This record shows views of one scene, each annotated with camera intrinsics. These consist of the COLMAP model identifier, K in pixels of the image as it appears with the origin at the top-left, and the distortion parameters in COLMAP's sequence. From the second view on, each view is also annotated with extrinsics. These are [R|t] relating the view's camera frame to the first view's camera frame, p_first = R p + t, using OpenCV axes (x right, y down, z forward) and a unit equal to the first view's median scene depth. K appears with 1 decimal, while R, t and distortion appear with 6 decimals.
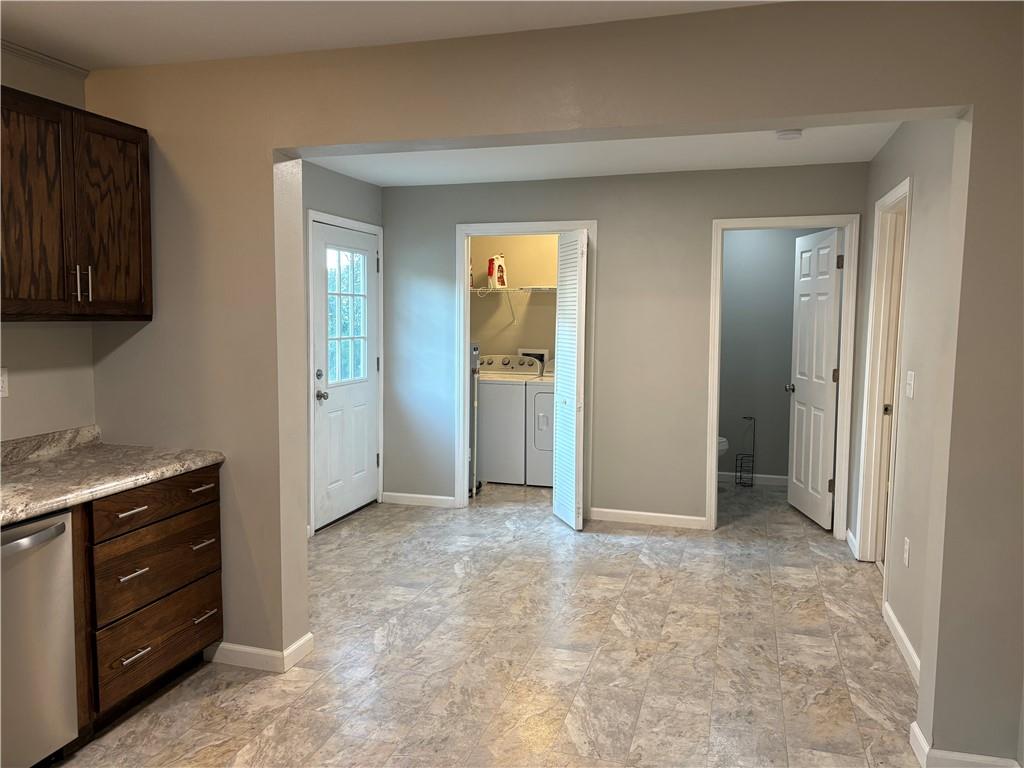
lens RADIAL K [[767.3, 0, 507.6], [0, 767.3, 380.5], [0, 0, 1]] dist [0.032662, -0.012118]
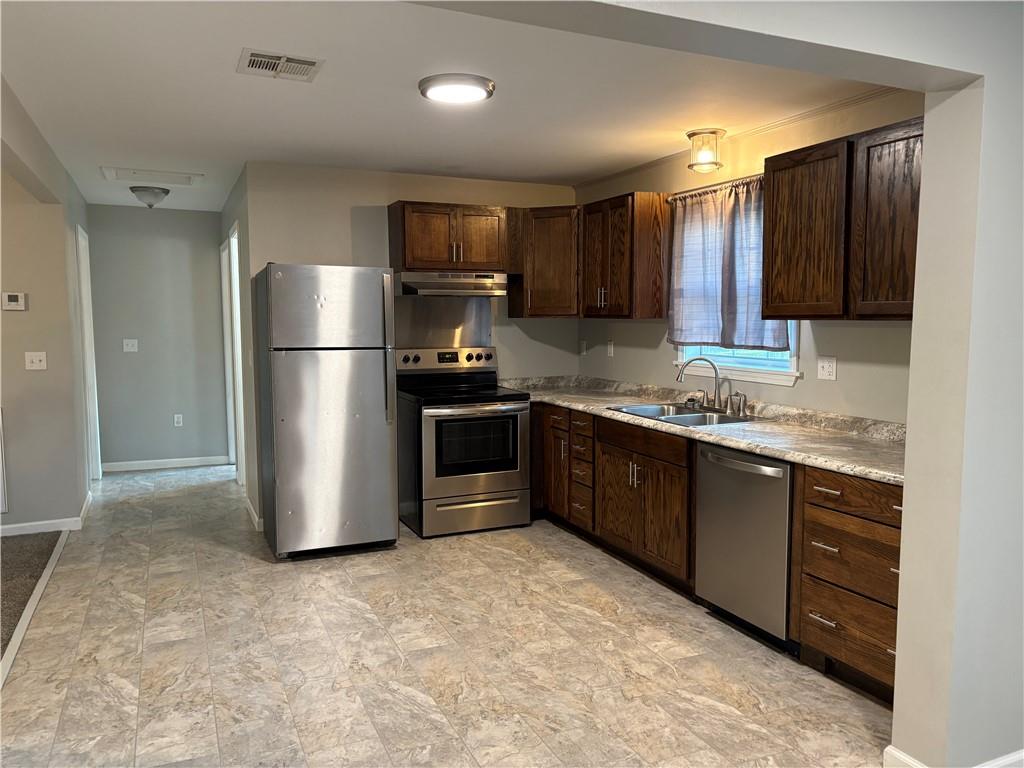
lens RADIAL K [[767.3, 0, 508.6], [0, 767.3, 384.7], [0, 0, 1]] dist [0.032662, -0.012118]
pose [[-0.753673, 0.047634, -0.655521, 0.660771], [-0.068747, 0.986186, 0.150703, -0.146408], [0.653644, 0.158646, -0.739987, 1.821885]]
